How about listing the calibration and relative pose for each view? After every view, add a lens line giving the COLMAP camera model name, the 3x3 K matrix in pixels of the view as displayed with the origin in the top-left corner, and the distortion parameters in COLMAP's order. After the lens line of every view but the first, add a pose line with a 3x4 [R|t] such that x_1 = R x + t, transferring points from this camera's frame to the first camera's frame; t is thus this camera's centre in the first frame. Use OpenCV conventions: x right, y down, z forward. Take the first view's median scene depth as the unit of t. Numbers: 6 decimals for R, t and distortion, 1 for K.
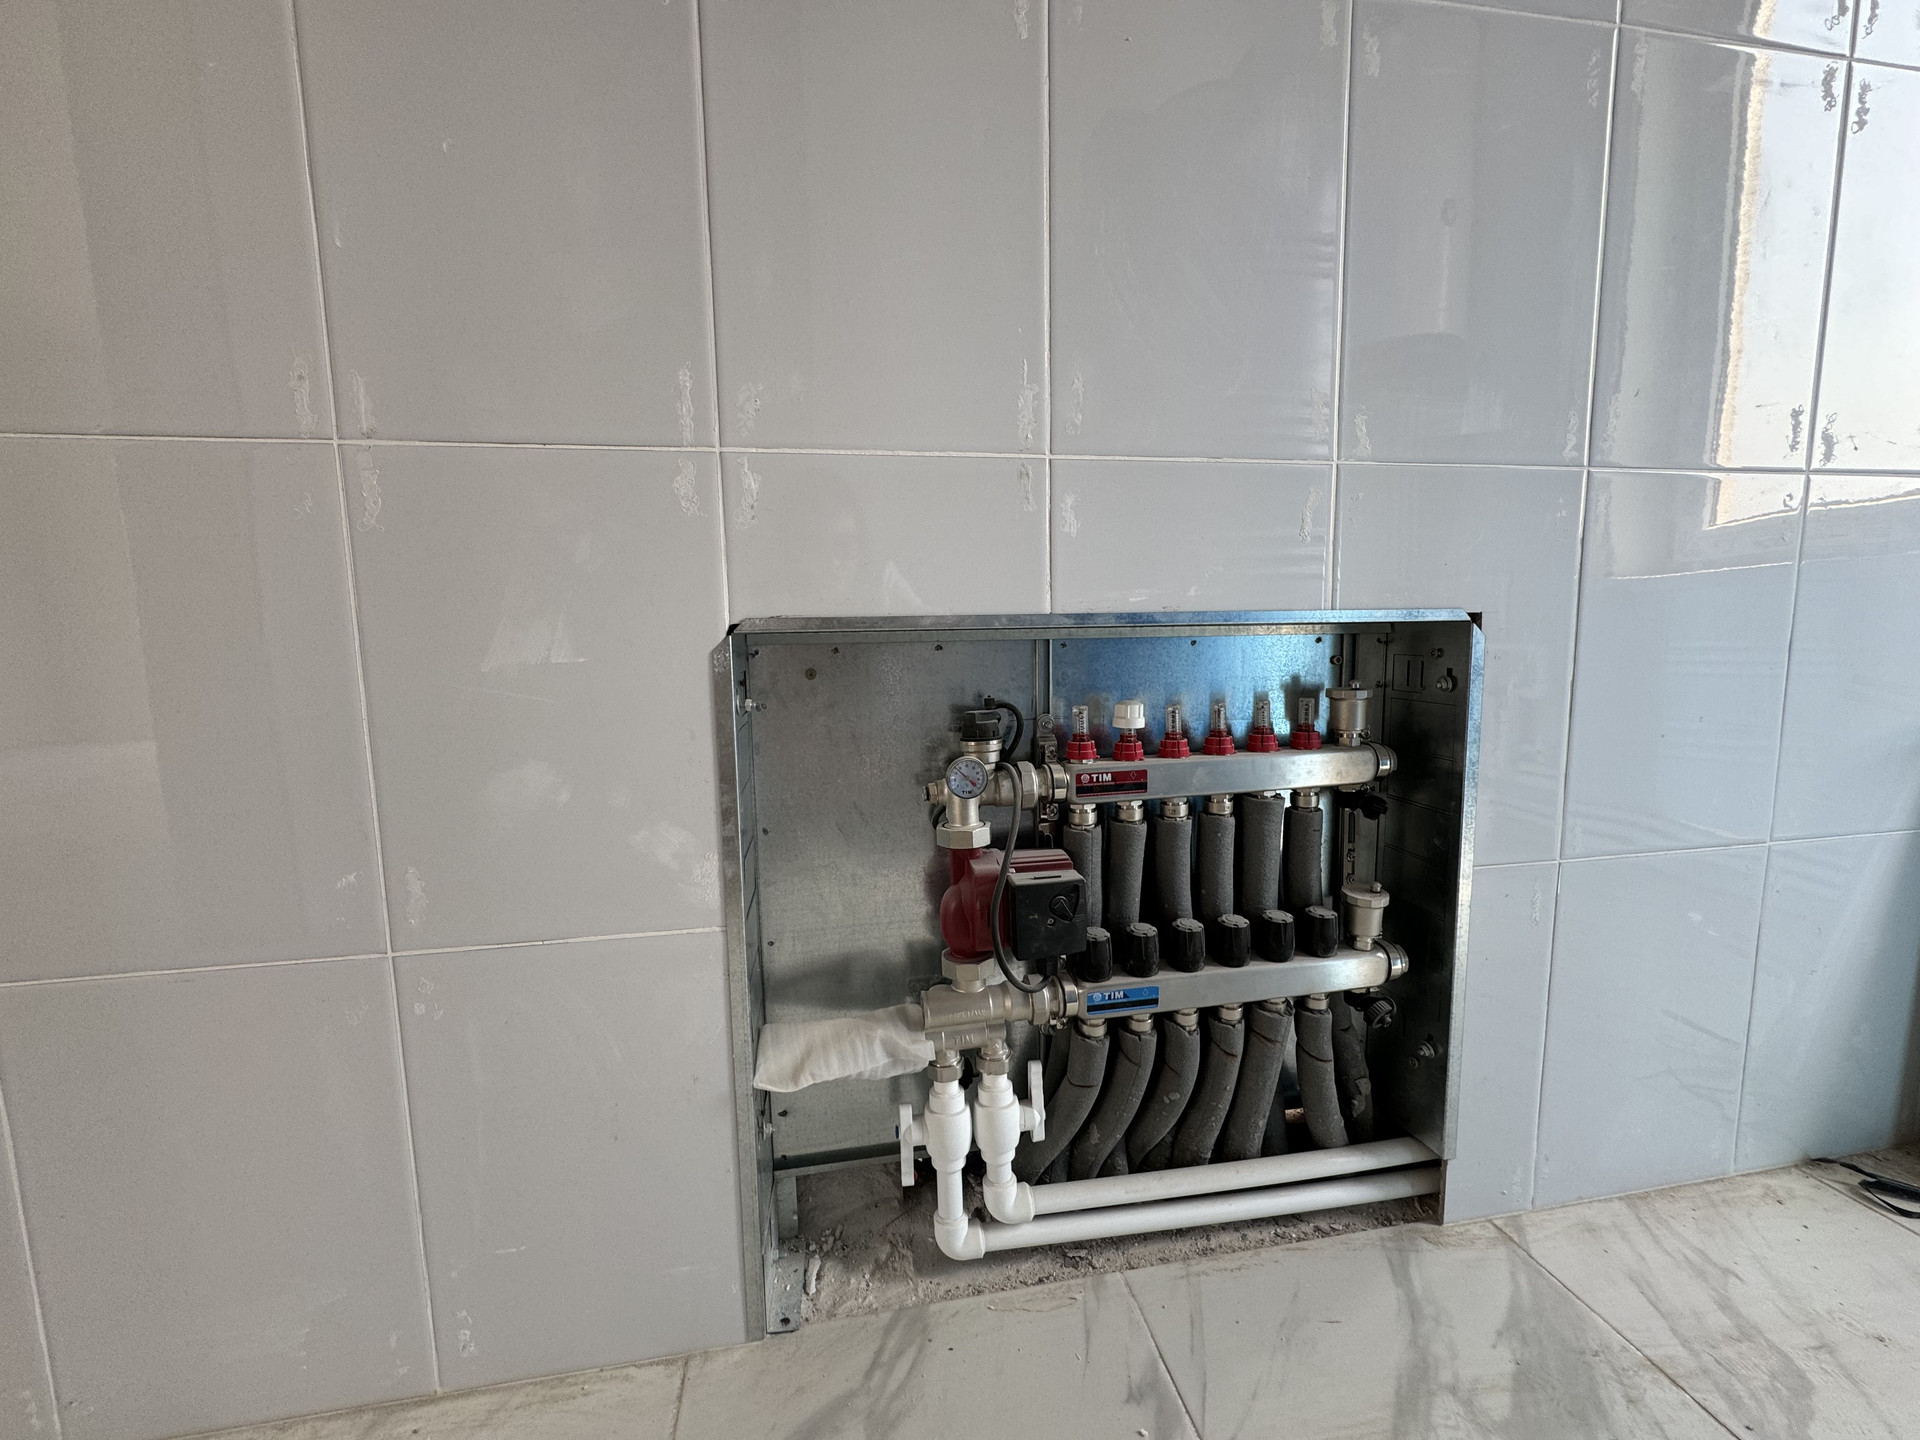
lens RADIAL K [[765.3, 0, 961.1], [0, 765.3, 718.2], [0, 0, 1]] dist [-0.004376, -0.000129]
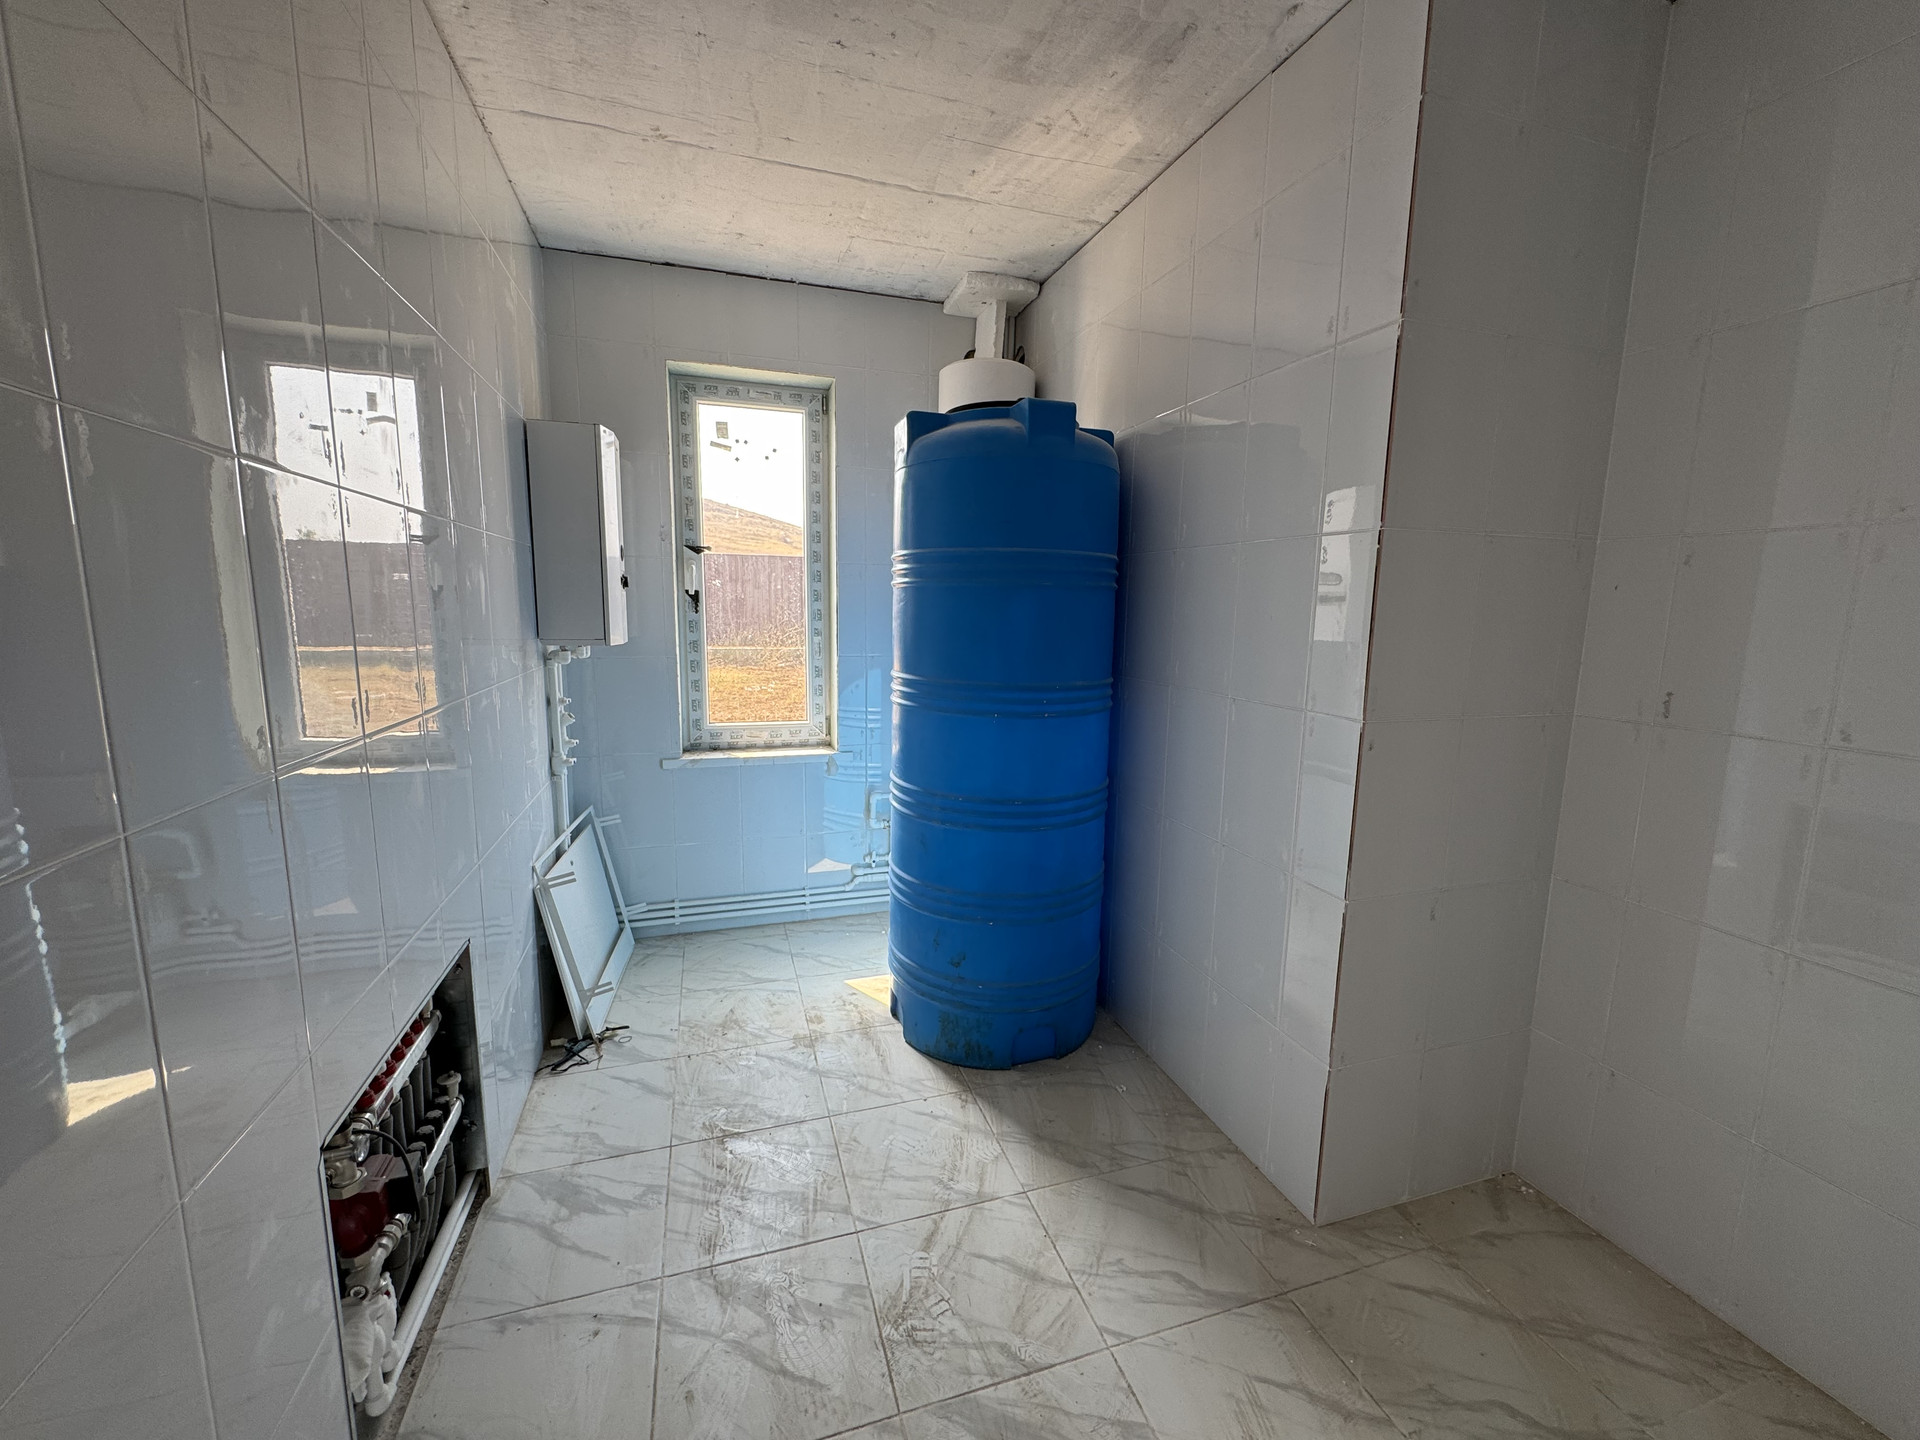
lens RADIAL K [[765.3, 0, 958.8], [0, 765.3, 717.2], [0, 0, 1]] dist [-0.004376, -0.000129]
pose [[-0.139094, -0.136522, 0.980823, -1.815054], [0.093442, 0.984223, 0.150247, -1.075002], [-0.985861, 0.112549, -0.124143, -0.278884]]
